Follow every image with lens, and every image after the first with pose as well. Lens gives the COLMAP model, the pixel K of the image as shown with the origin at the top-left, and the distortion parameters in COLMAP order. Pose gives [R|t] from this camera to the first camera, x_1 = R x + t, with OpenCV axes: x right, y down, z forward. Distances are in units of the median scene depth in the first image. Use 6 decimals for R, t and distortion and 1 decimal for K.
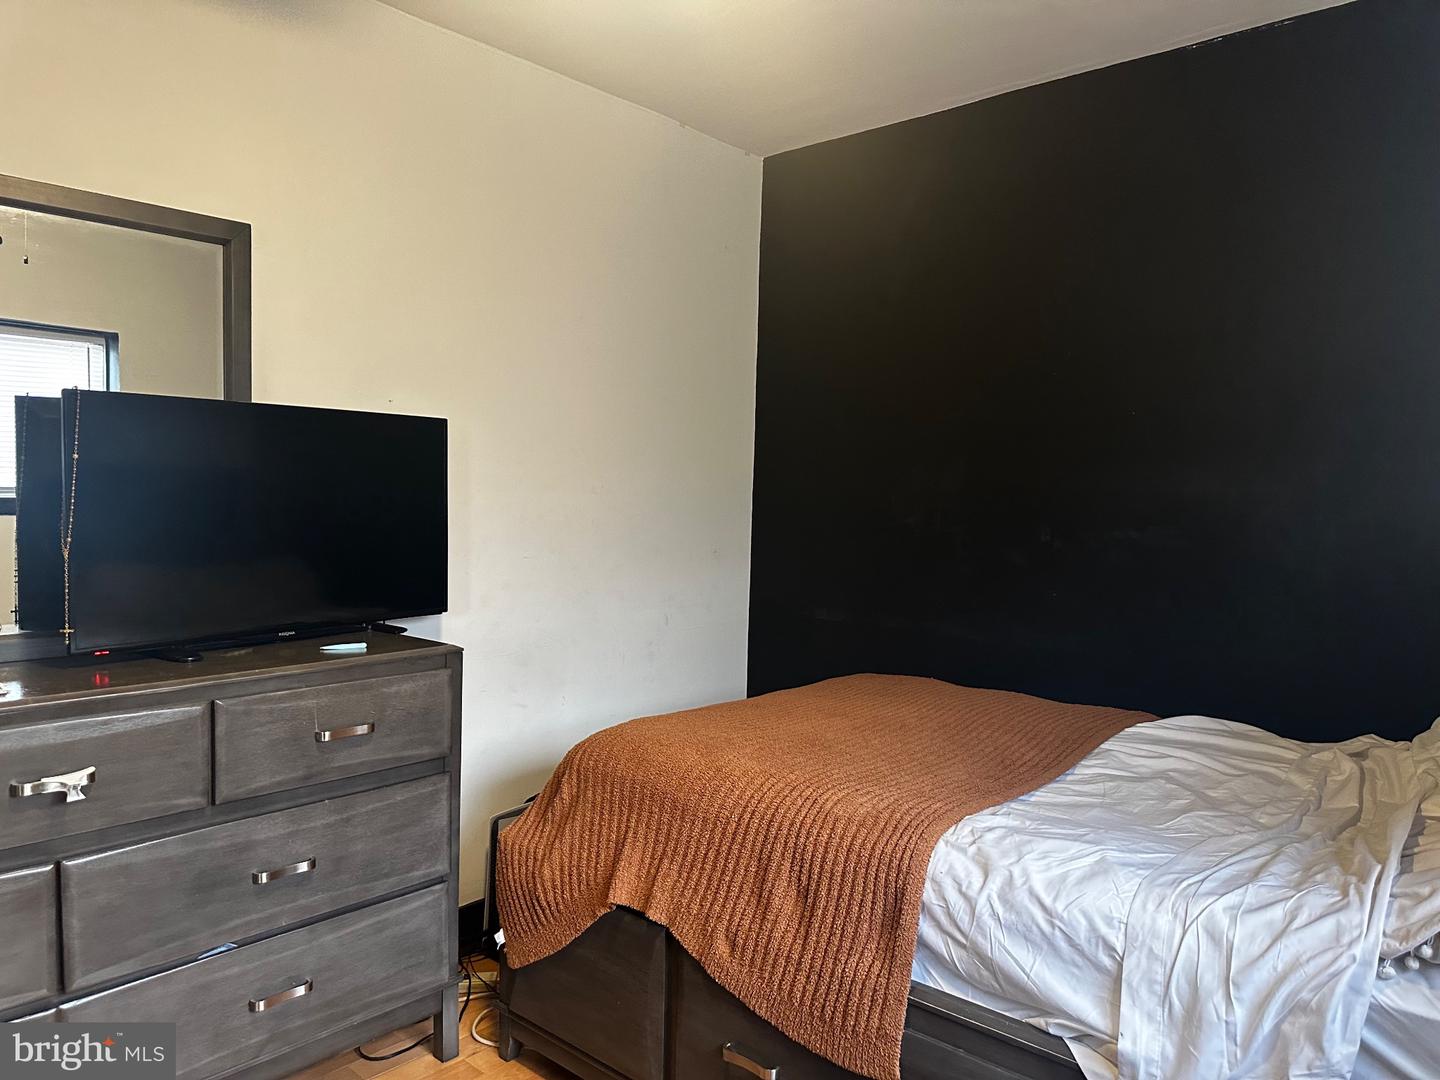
lens RADIAL K [[997.6, 0, 716.8], [0, 997.6, 543.4], [0, 0, 1]] dist [0.094193, -0.123300]
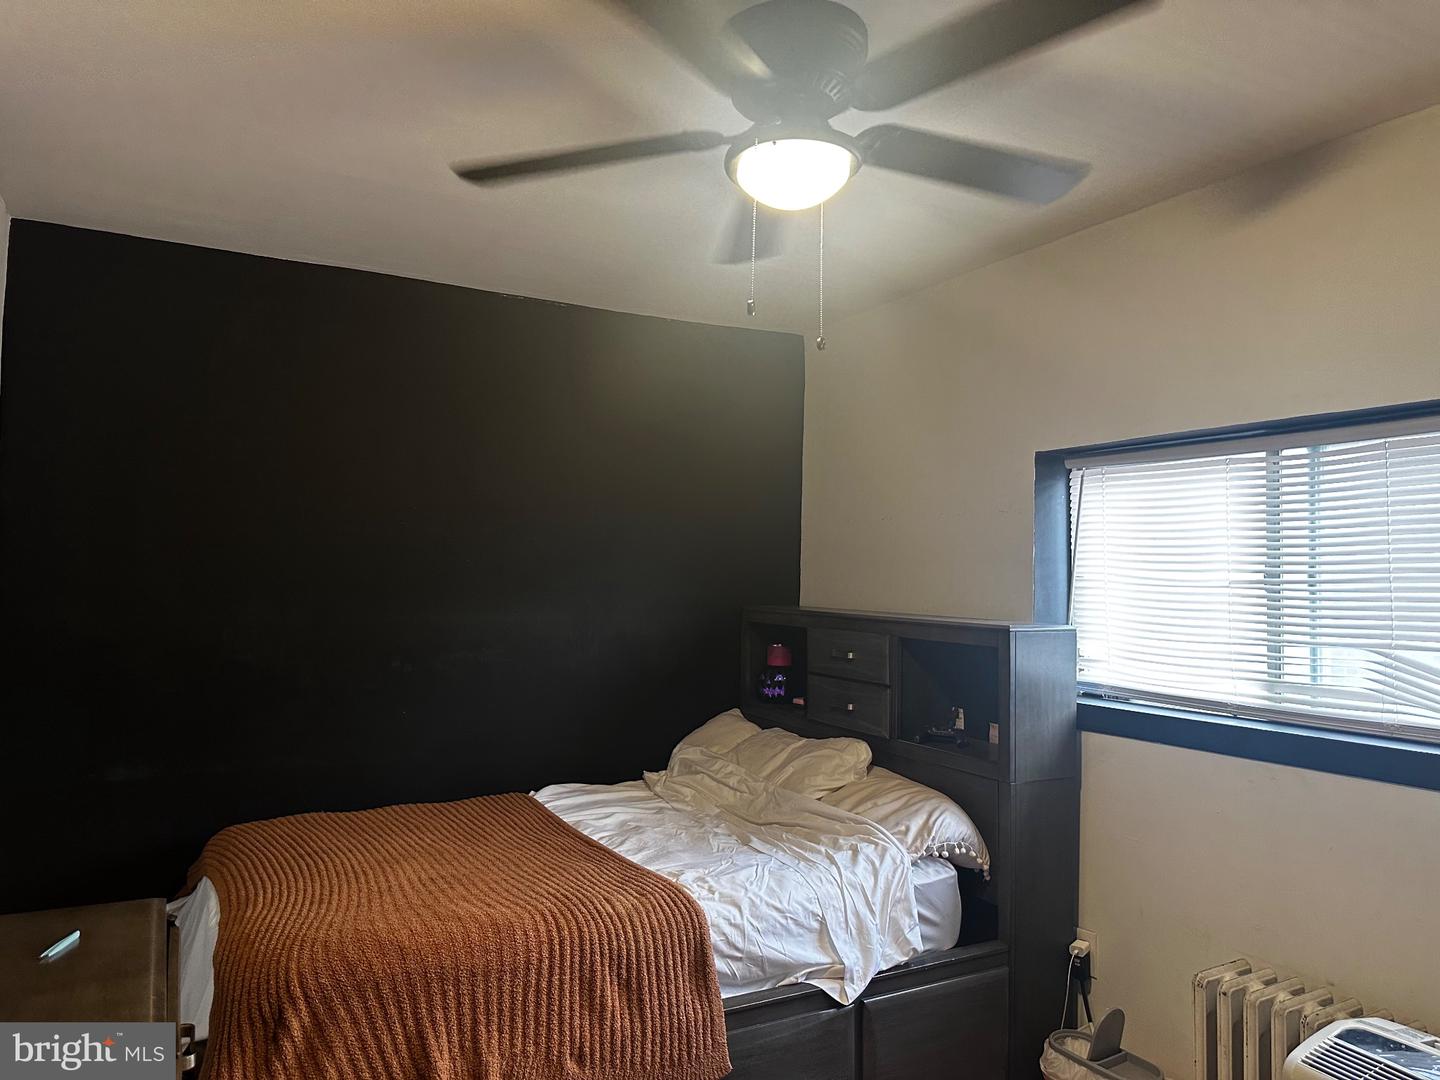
lens RADIAL K [[997.6, 0, 716.8], [0, 997.6, 543.4], [0, 0, 1]] dist [0.094193, -0.123300]
pose [[0.386521, 0.000588, 0.922280, -1.155583], [0.054741, 0.998222, -0.023578, -0.185651], [-0.920655, 0.059600, 0.385802, 0.415387]]
